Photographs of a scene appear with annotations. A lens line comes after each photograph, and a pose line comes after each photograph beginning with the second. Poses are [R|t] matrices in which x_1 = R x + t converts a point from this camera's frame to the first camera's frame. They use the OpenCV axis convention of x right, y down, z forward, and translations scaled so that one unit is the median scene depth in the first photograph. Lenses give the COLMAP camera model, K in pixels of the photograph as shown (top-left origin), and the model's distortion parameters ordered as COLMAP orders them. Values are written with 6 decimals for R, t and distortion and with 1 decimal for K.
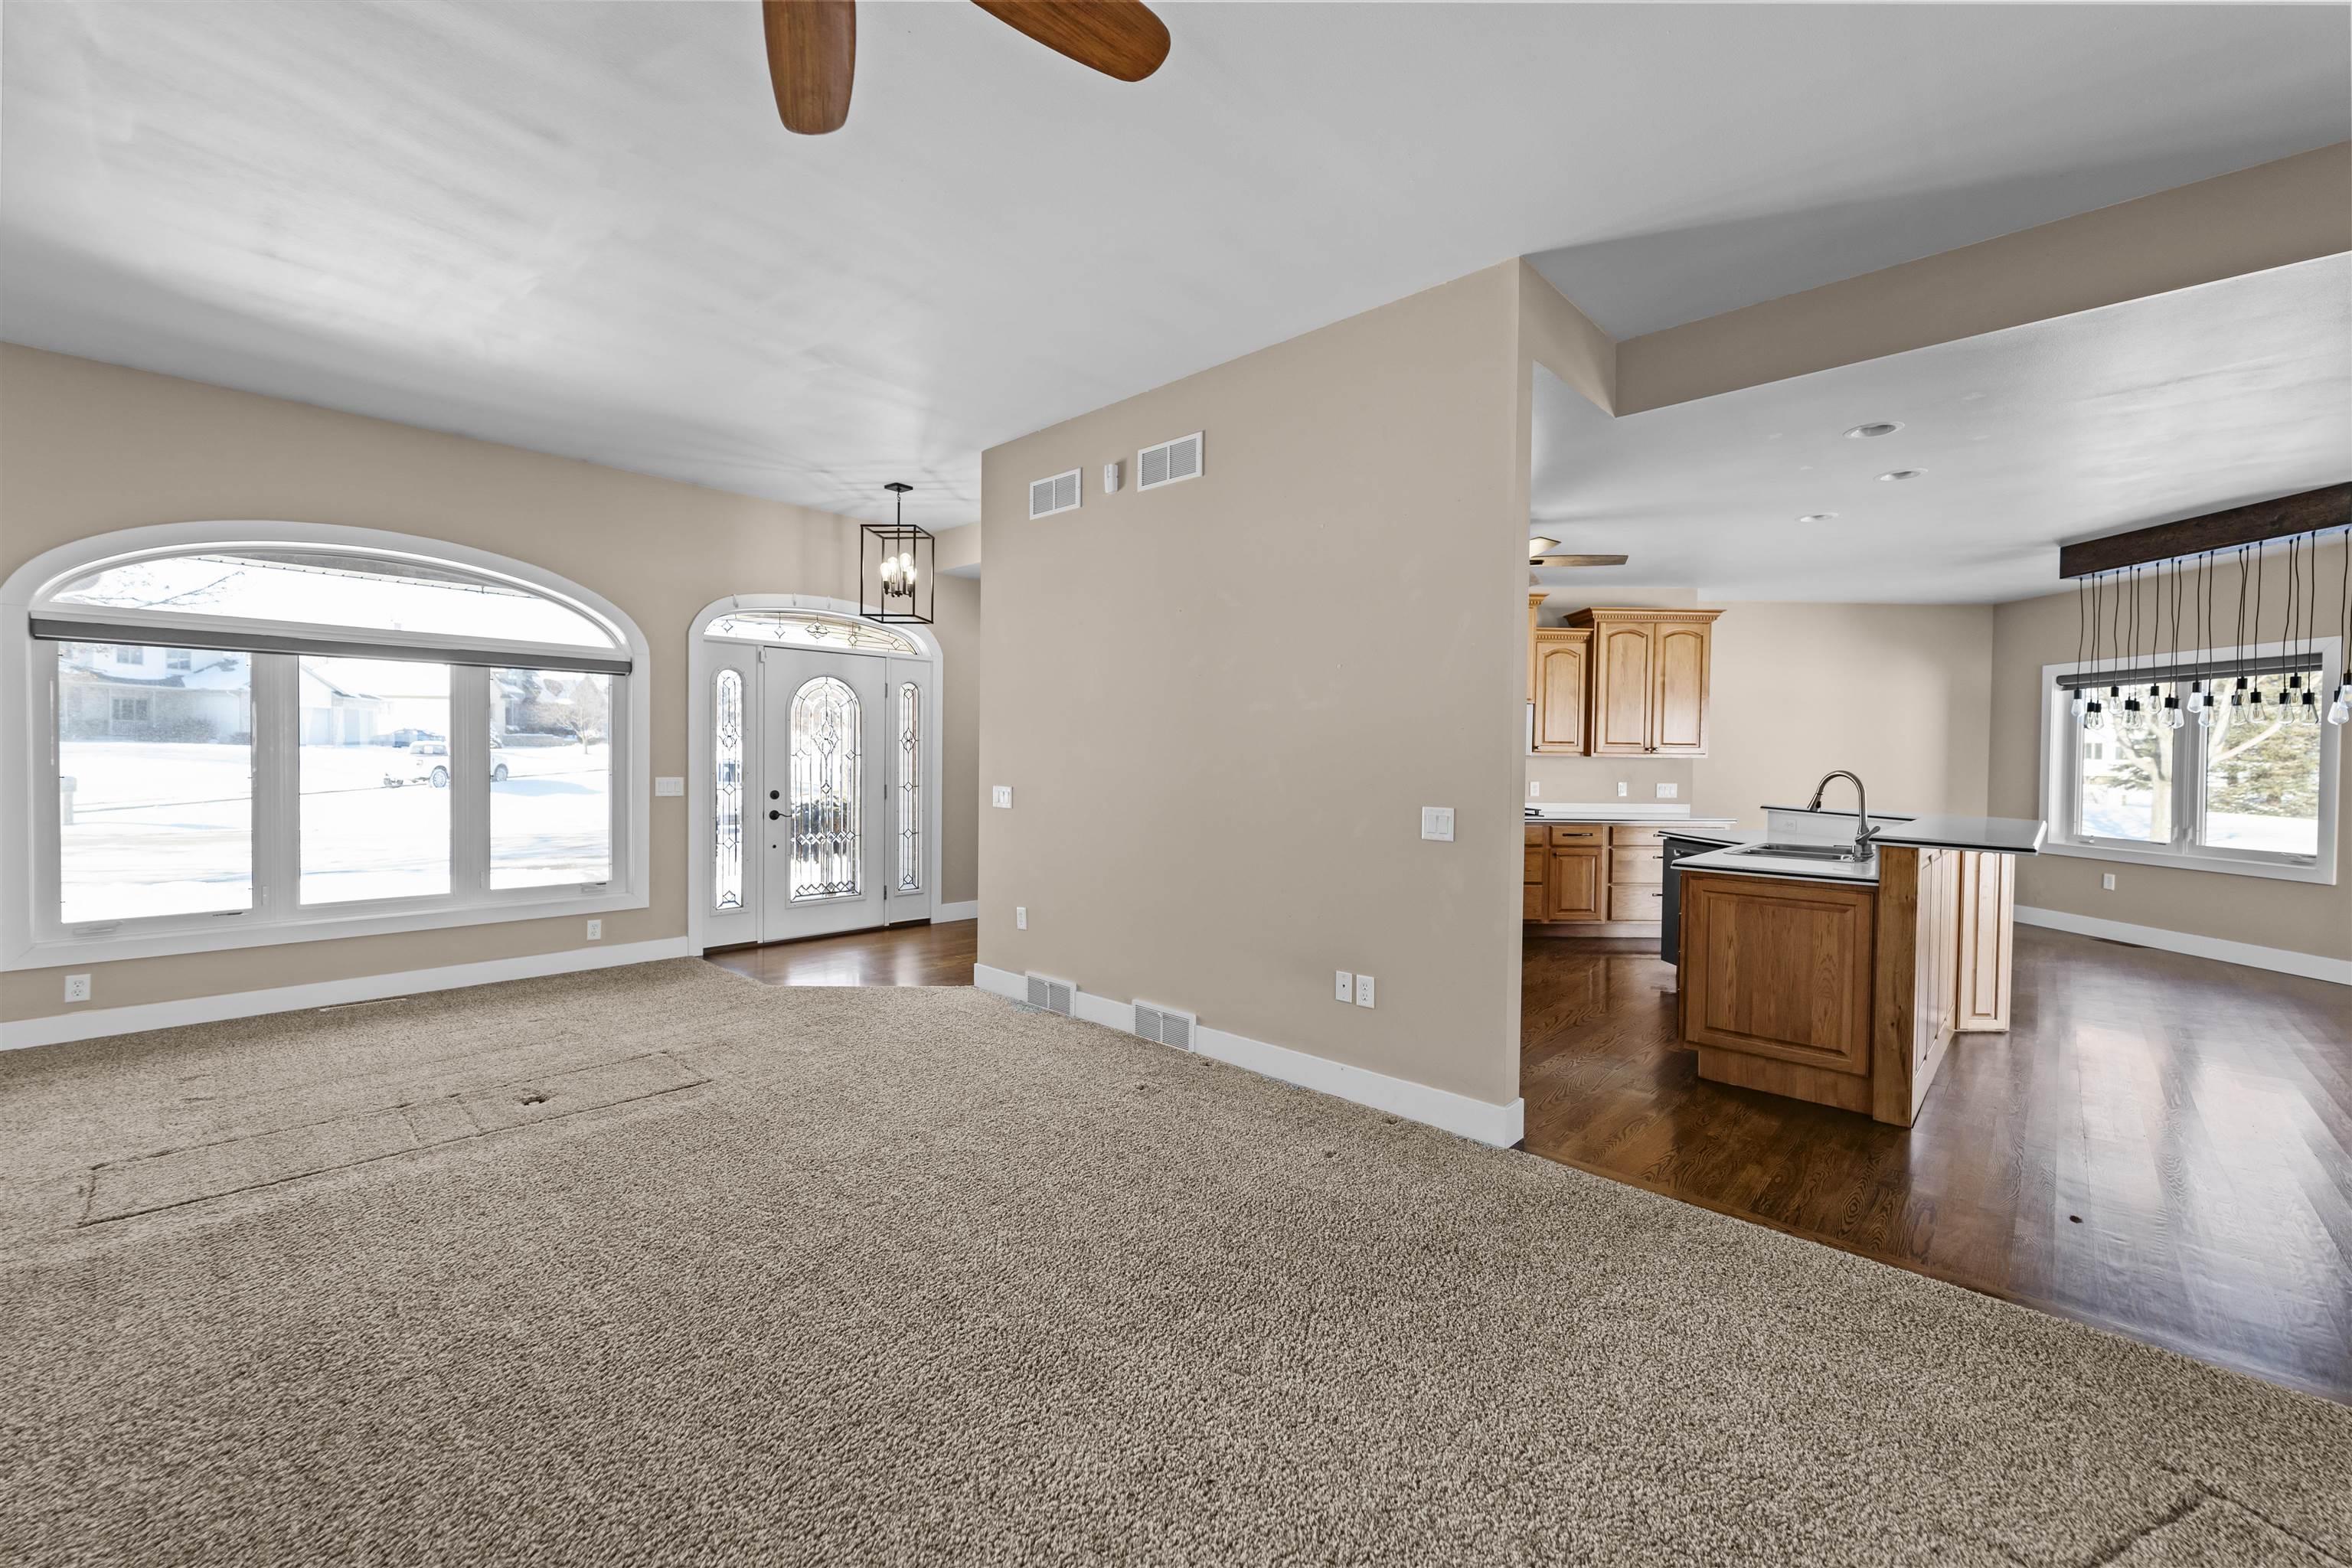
lens RADIAL K [[935.9, 0, 1172.8], [0, 935.9, 773.2], [0, 0, 1]] dist [0.001016, -0.000359]
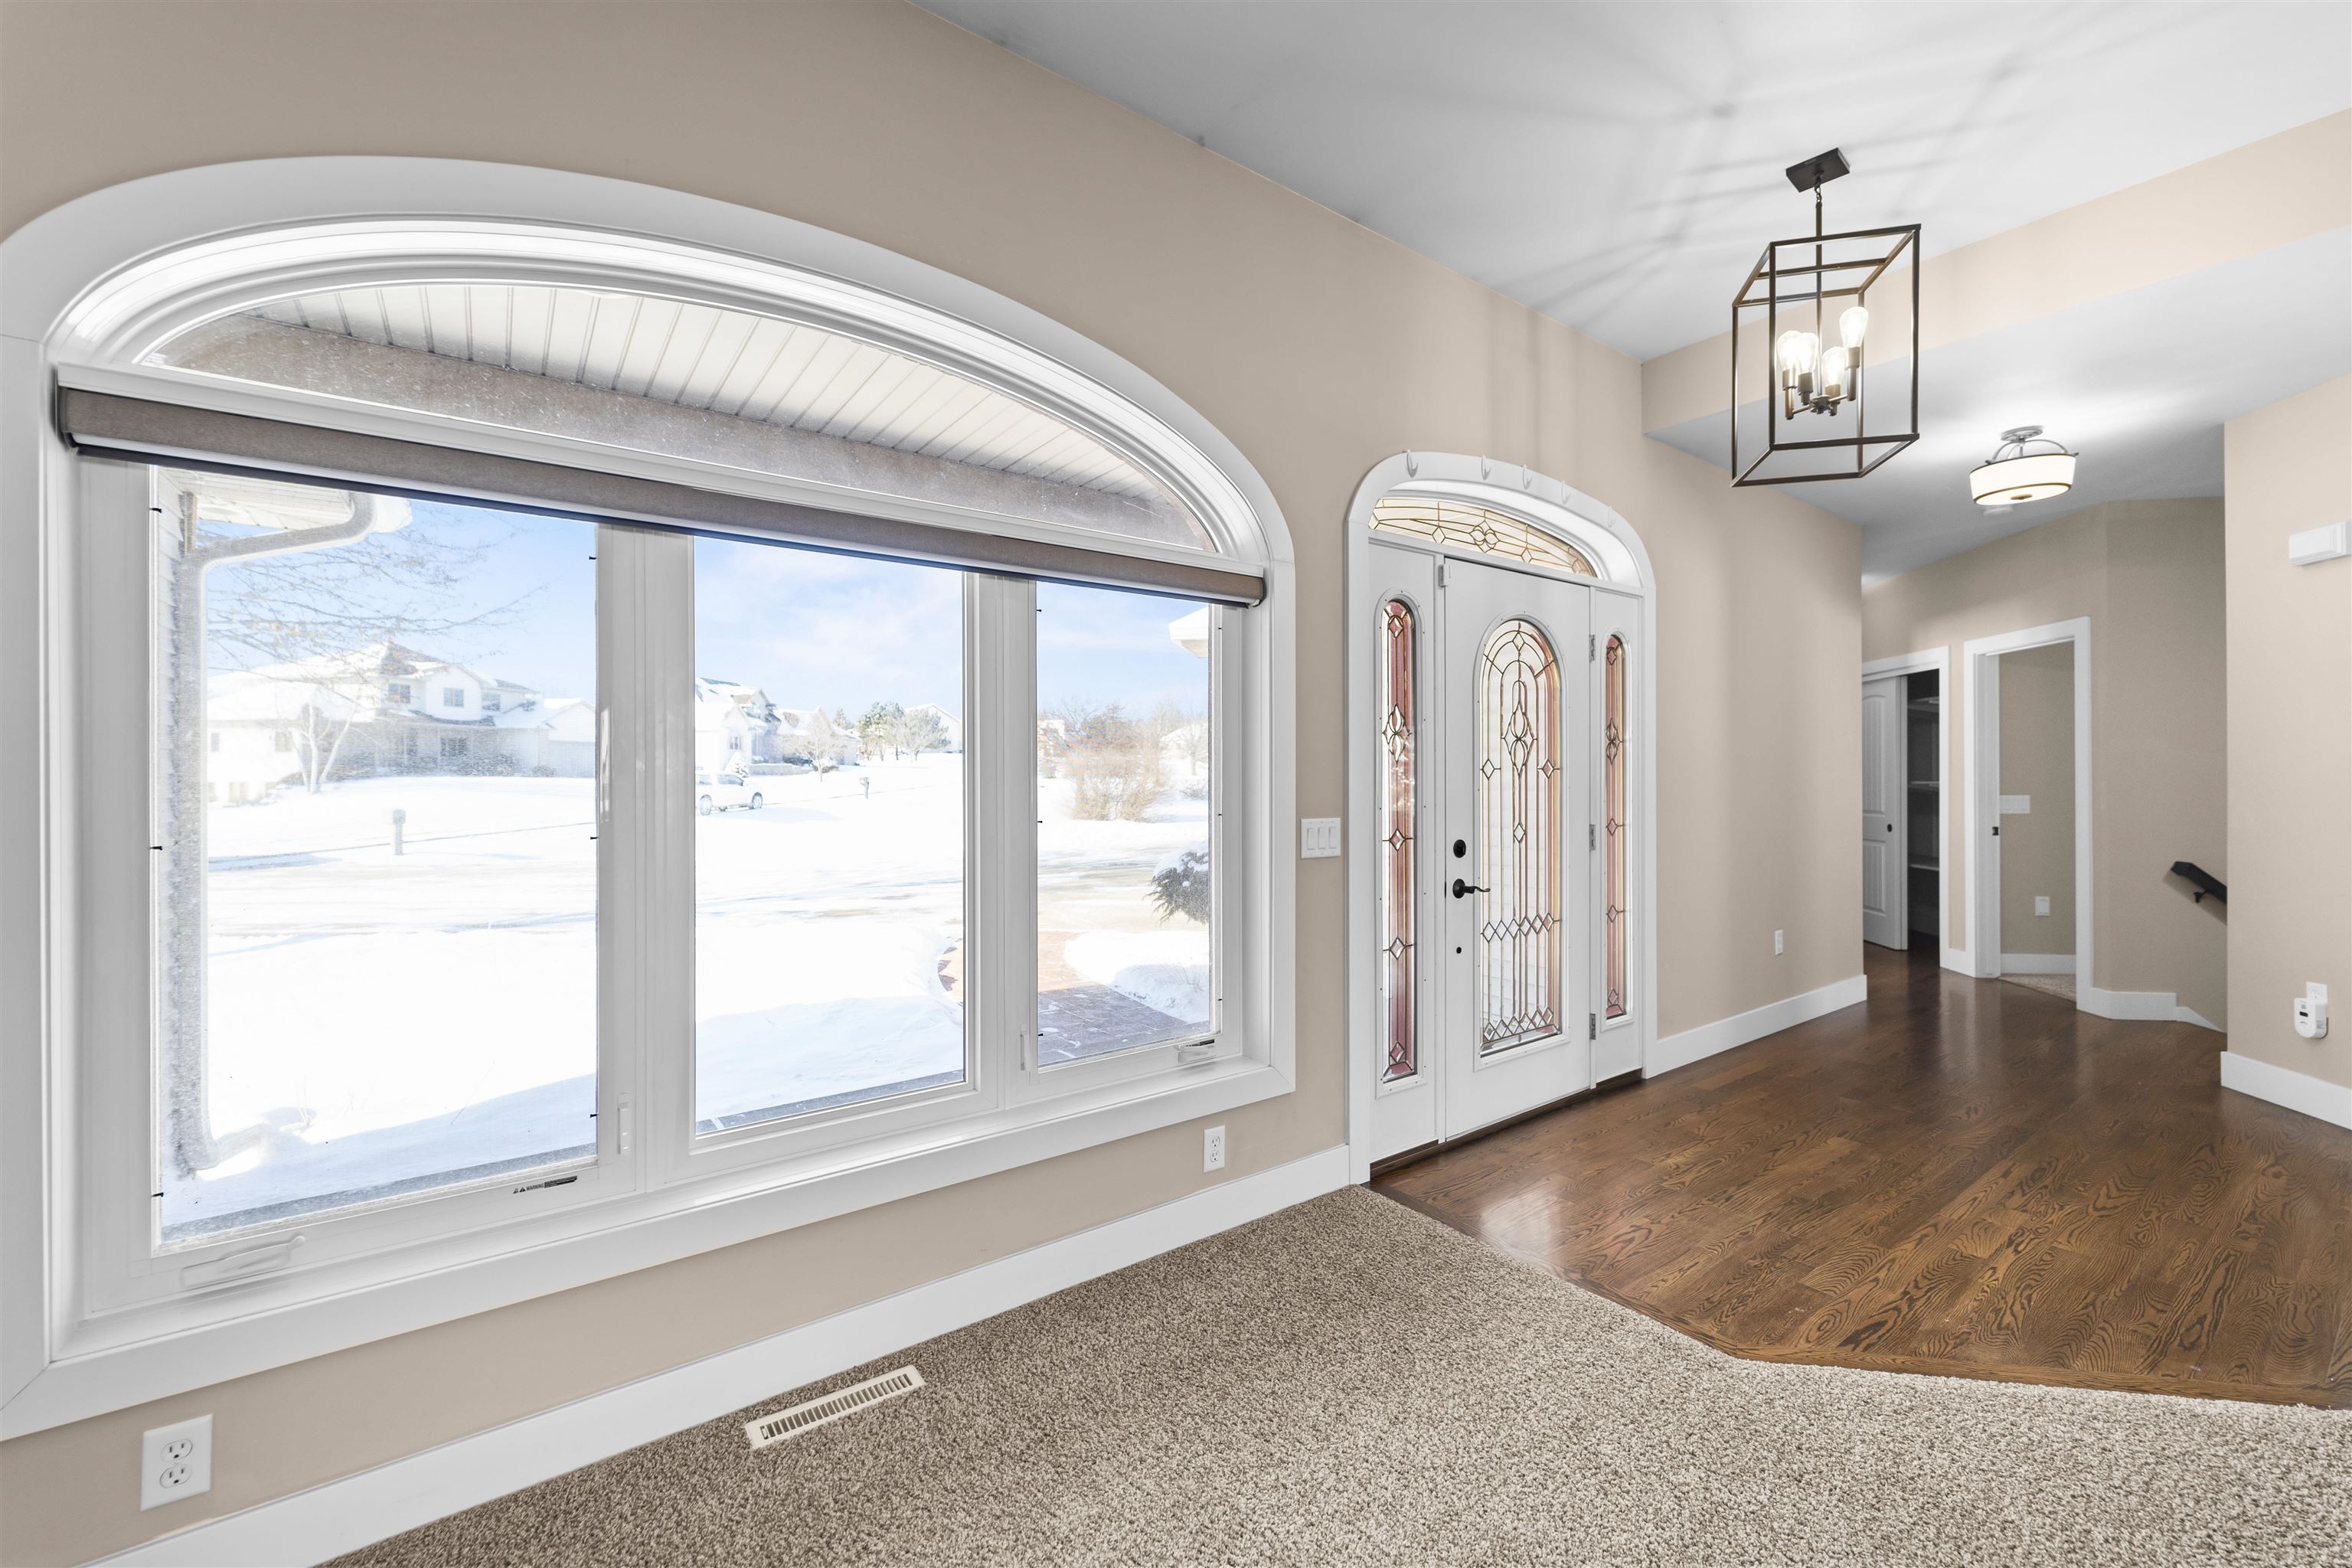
lens RADIAL K [[943.7, 0, 1182.4], [0, 943.7, 774.4], [0, 0, 1]] dist [-0.000055, 0.000002]
pose [[0.983080, -0.015394, -0.182529, -0.487491], [0.011512, 0.999685, -0.022308, -0.007638], [0.182815, 0.019829, 0.982947, 0.476311]]
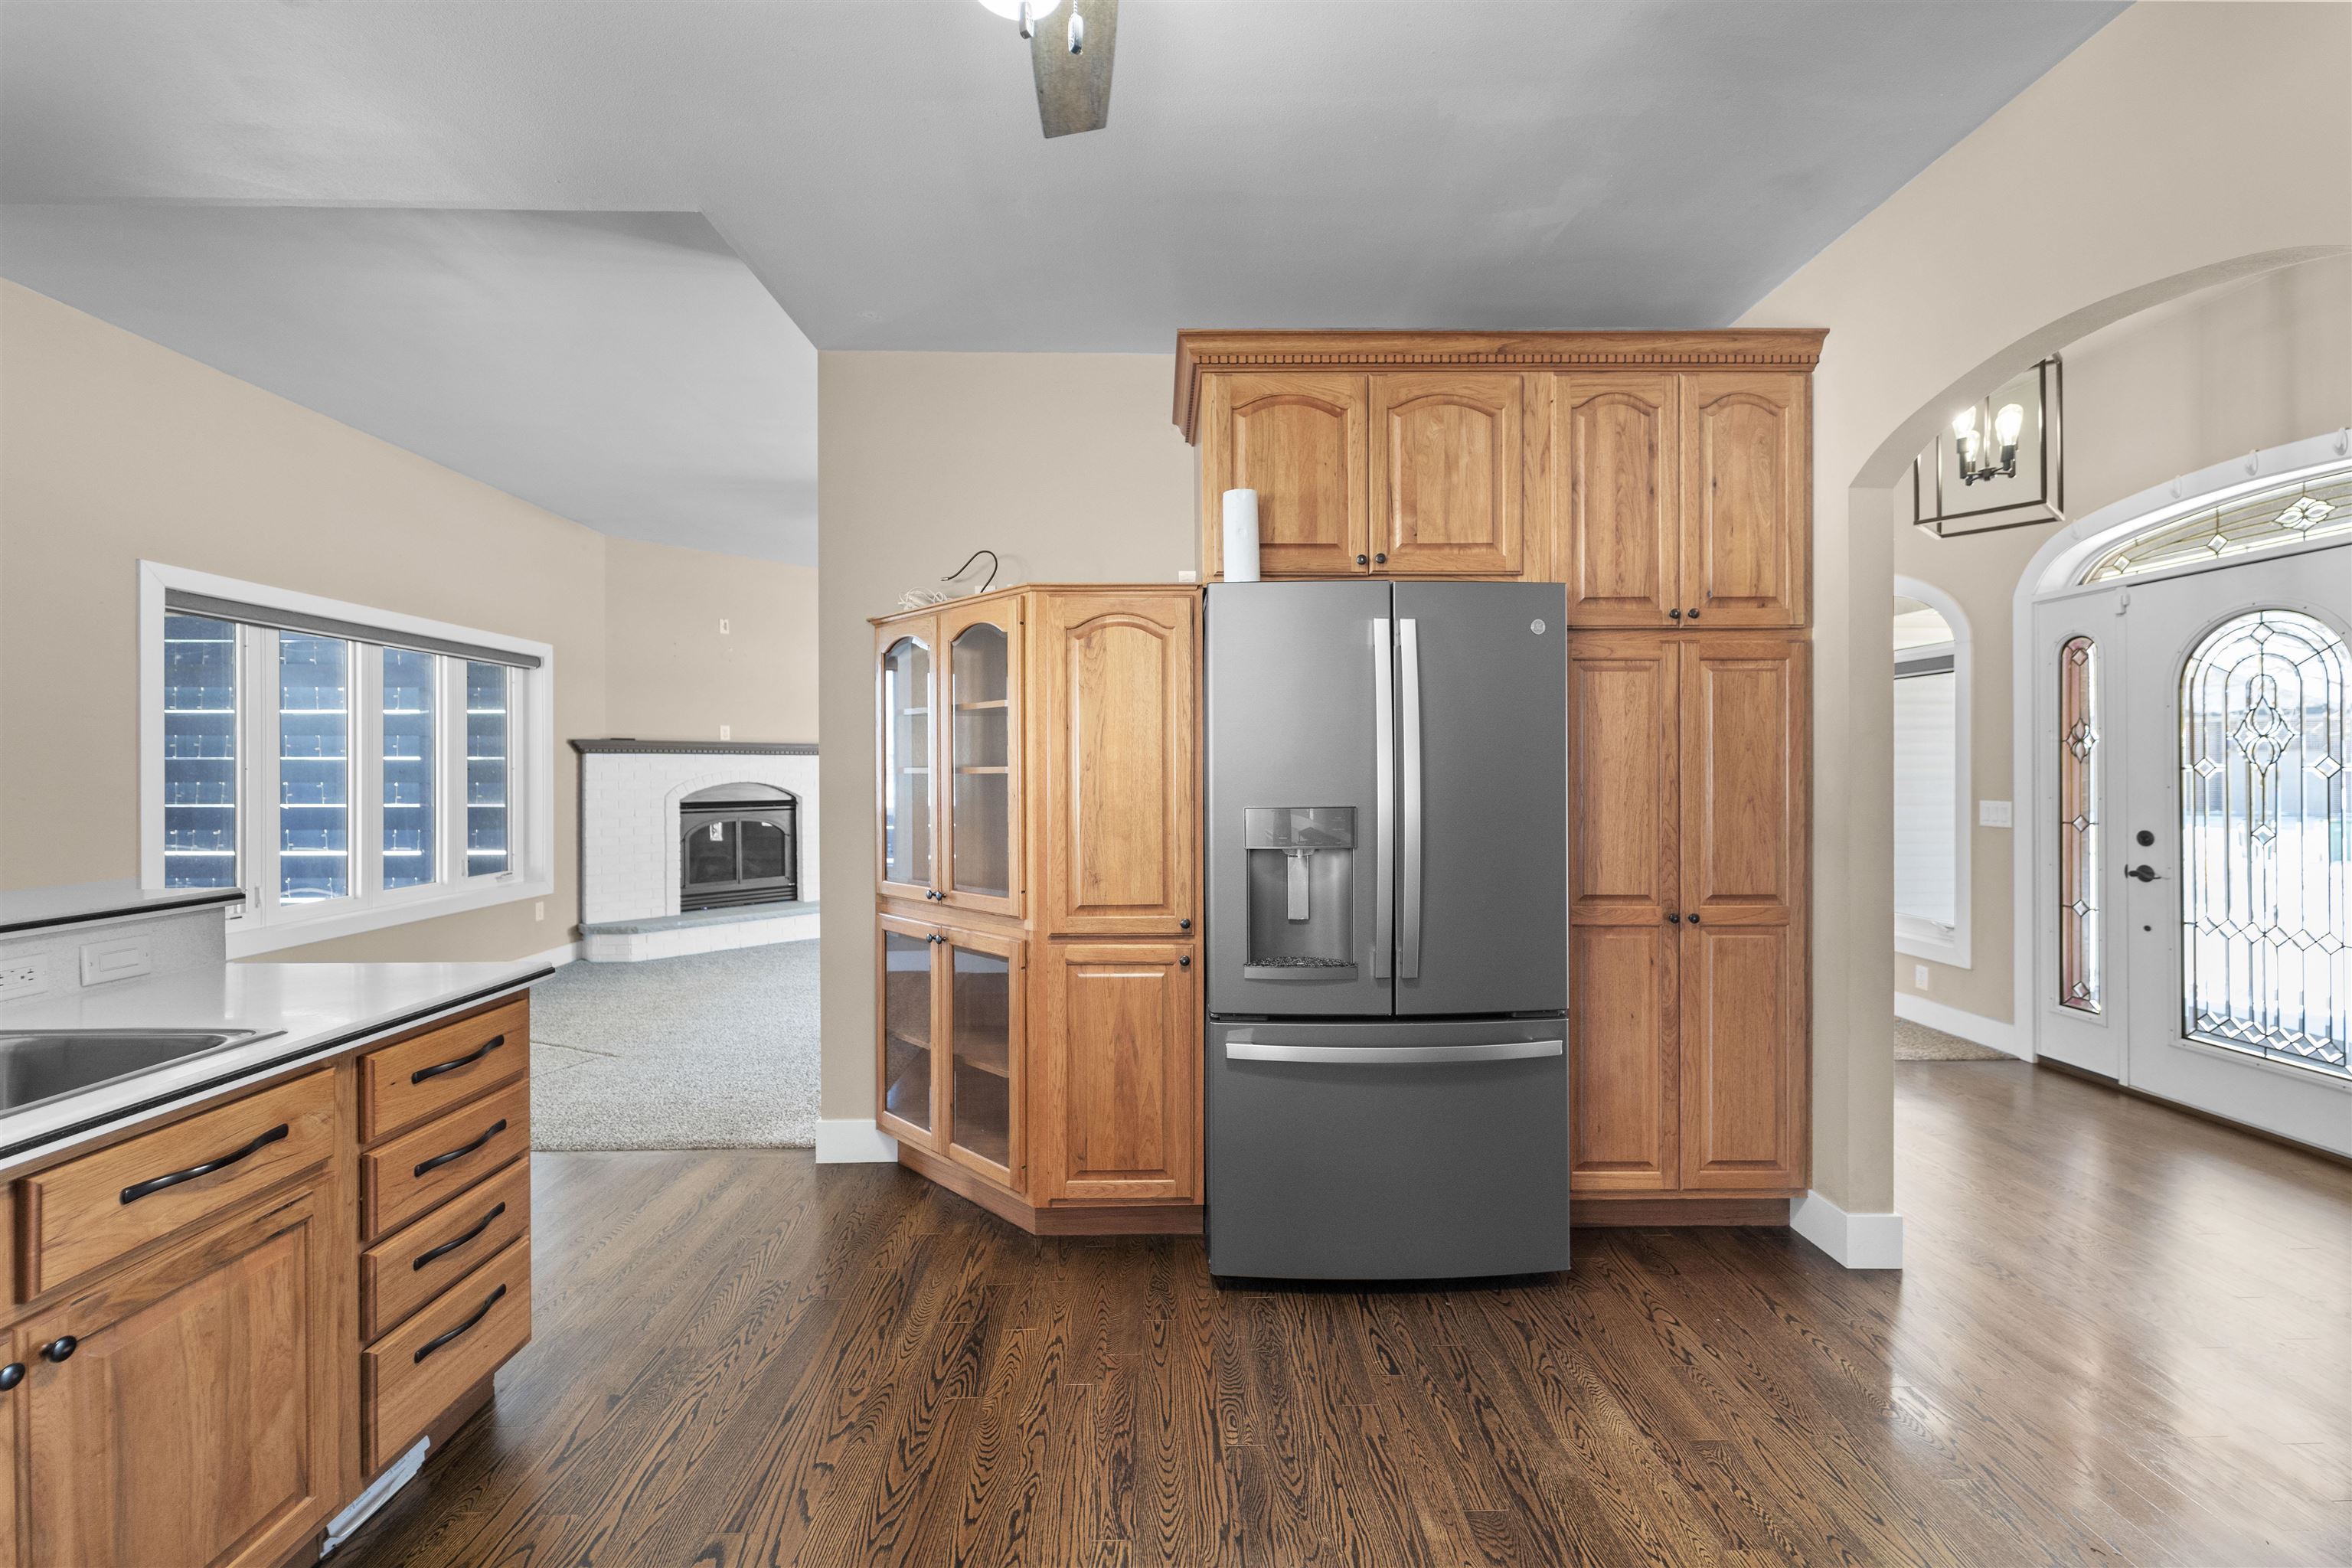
lens RADIAL K [[938.2, 0, 1177.8], [0, 938.2, 775.5], [0, 0, 1]] dist [0.003295, -0.003080]
pose [[-0.709964, -0.005336, -0.704217, 0.412860], [-0.018433, 0.999770, 0.011007, -0.011314], [0.703996, 0.020795, -0.709899, 1.006954]]
